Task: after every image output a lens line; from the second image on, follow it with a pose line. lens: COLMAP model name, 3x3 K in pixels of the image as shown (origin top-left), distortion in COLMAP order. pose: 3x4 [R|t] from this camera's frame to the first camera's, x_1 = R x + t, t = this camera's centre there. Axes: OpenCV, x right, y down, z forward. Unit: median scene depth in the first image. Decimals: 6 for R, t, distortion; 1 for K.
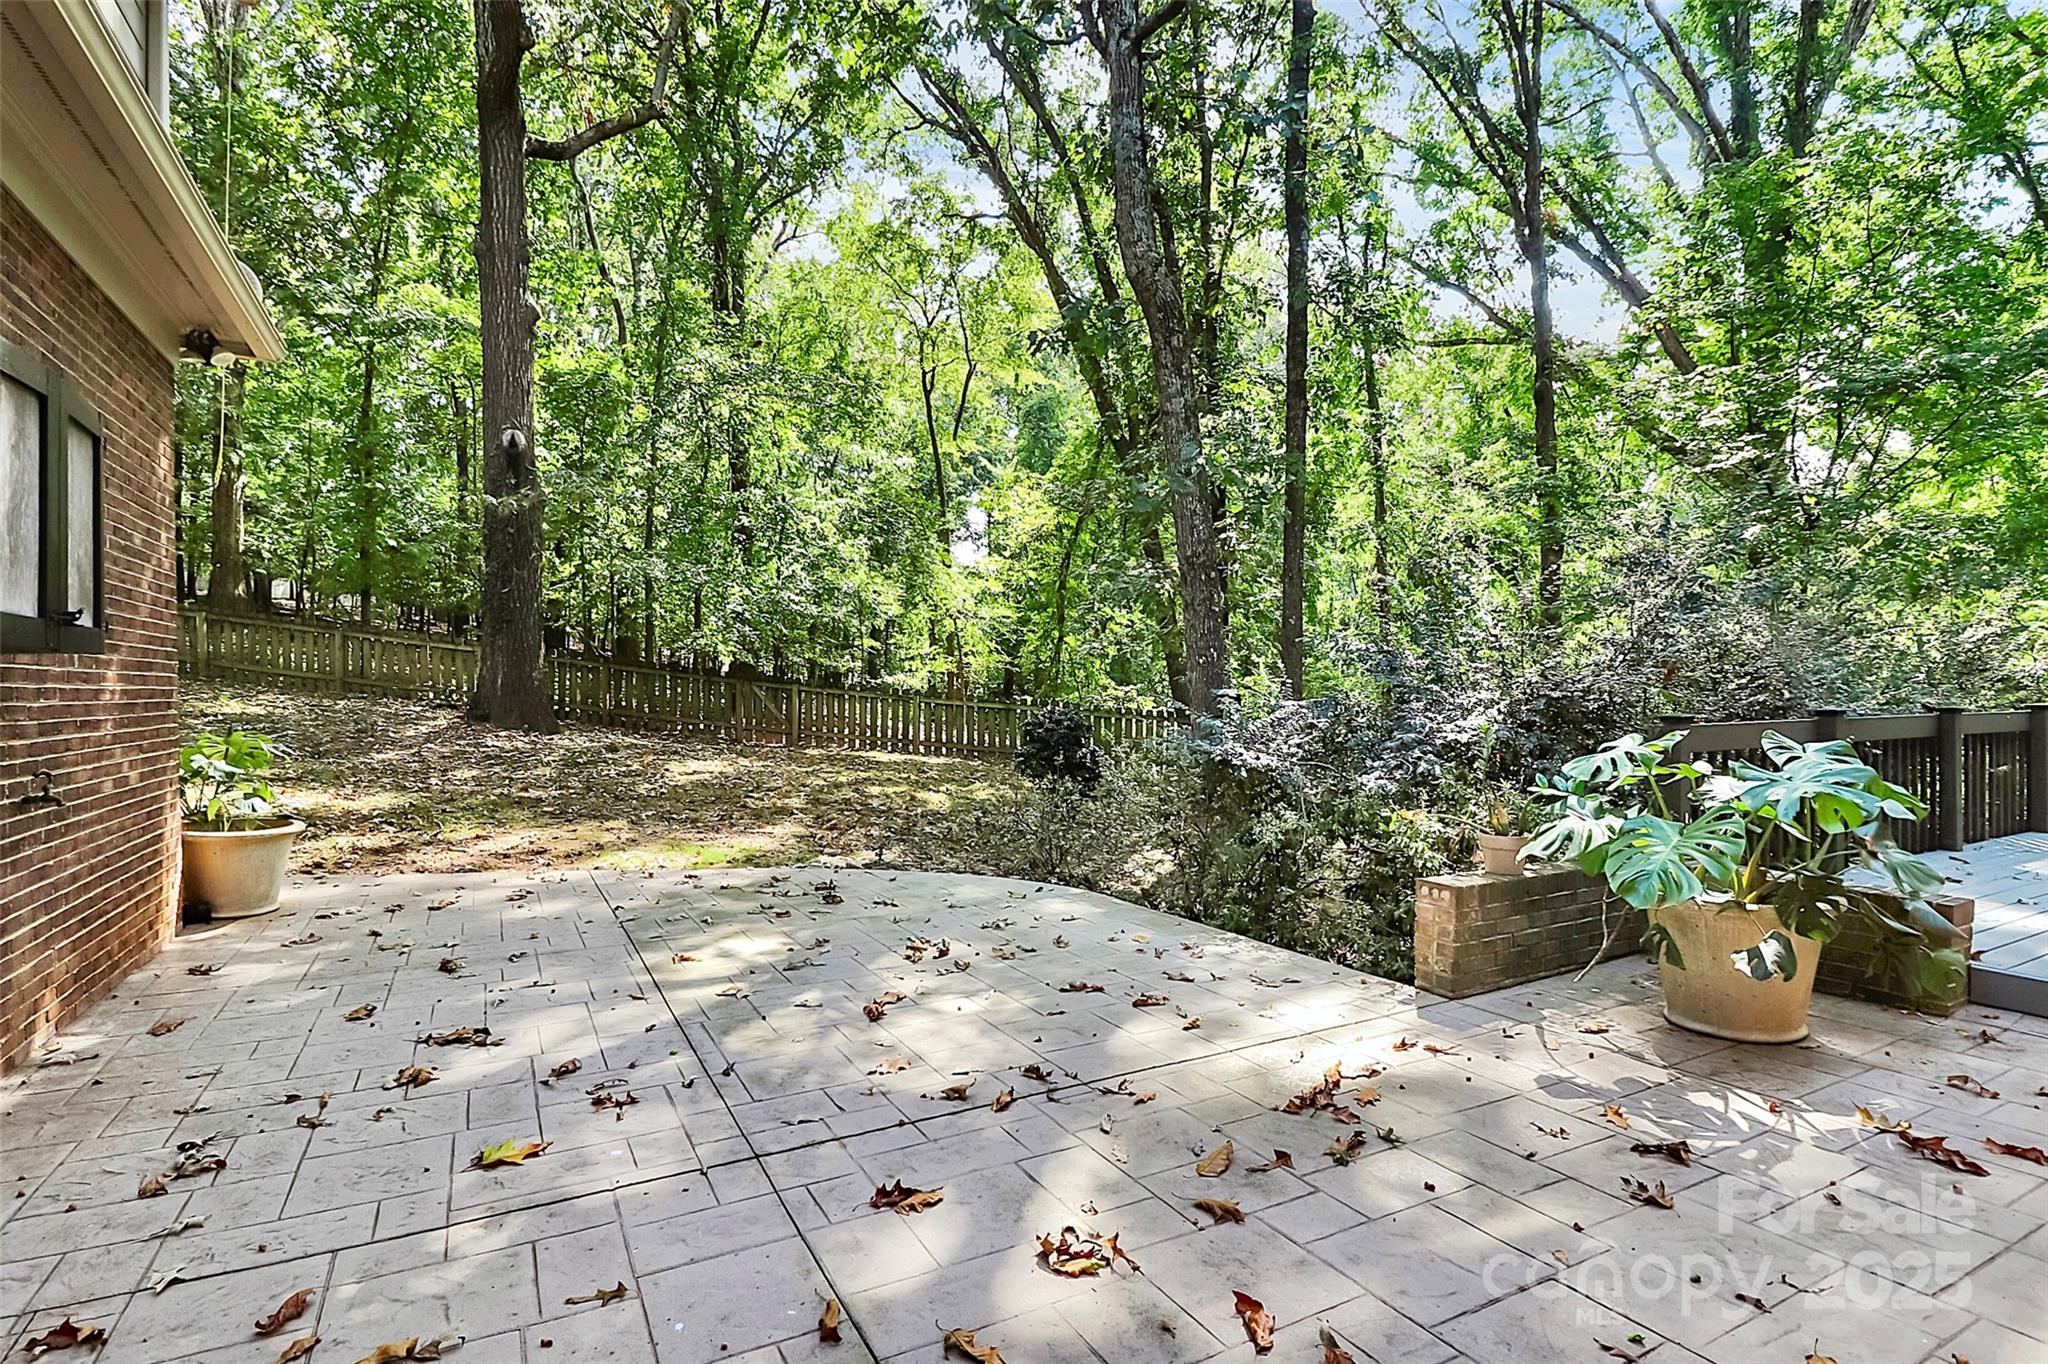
lens RADIAL K [[999.7, 0, 1019.0], [0, 999.7, 685.8], [0, 0, 1]] dist [-0.019900, -0.000960]
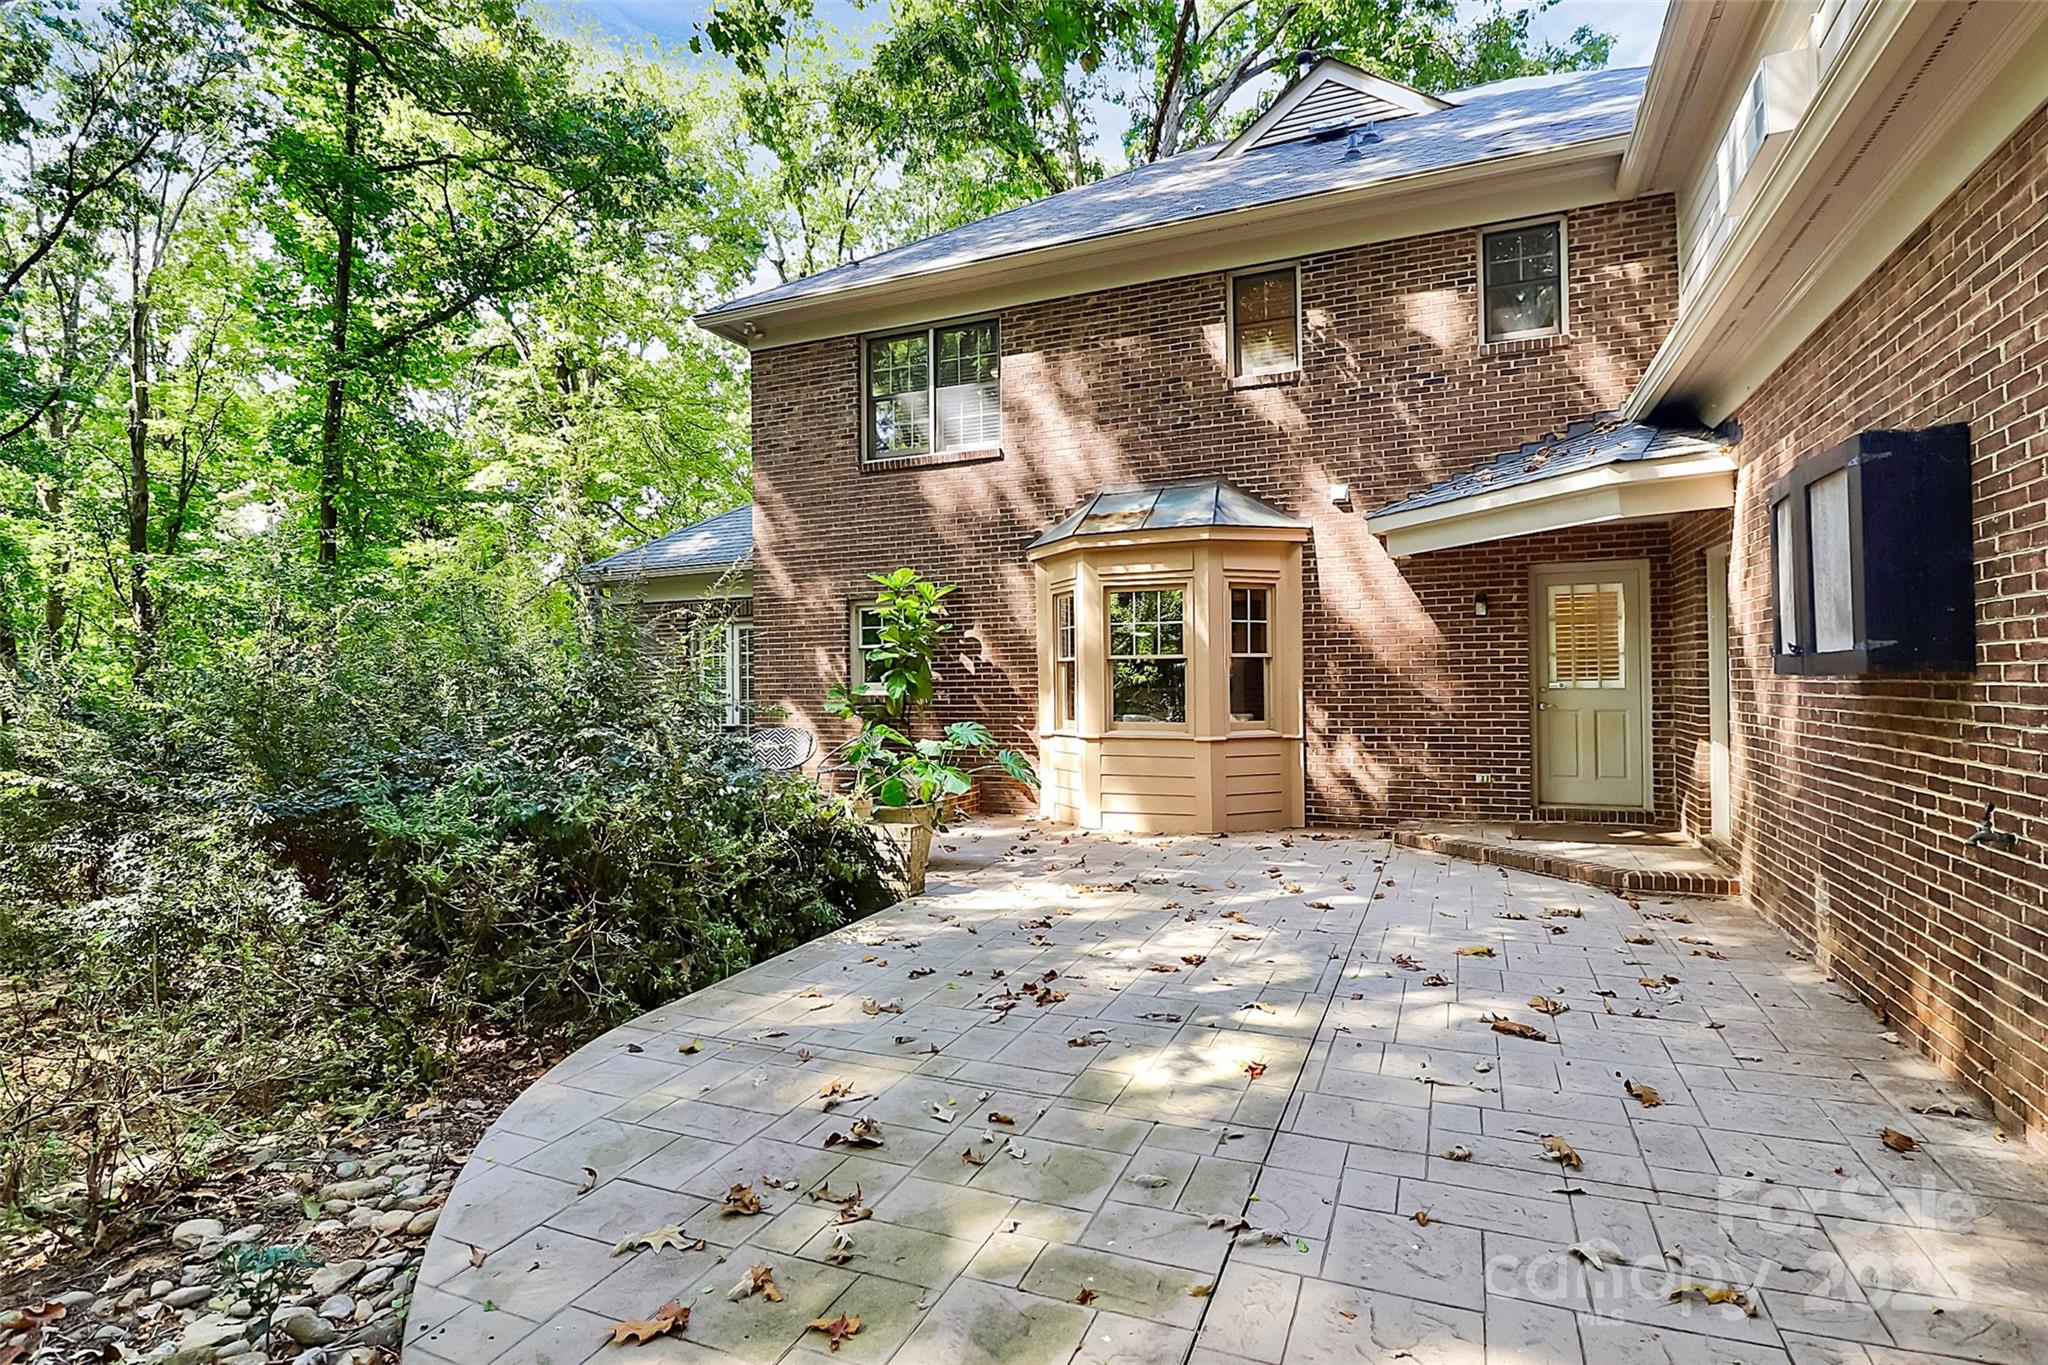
lens RADIAL K [[999.7, 0, 1023.8], [0, 999.7, 669.2], [0, 0, 1]] dist [-0.019900, -0.000960]
pose [[-0.618712, 0.019403, 0.785378, -1.060447], [0.015538, 0.999802, -0.012460, -0.032994], [-0.785464, 0.004494, -0.618891, 2.040437]]
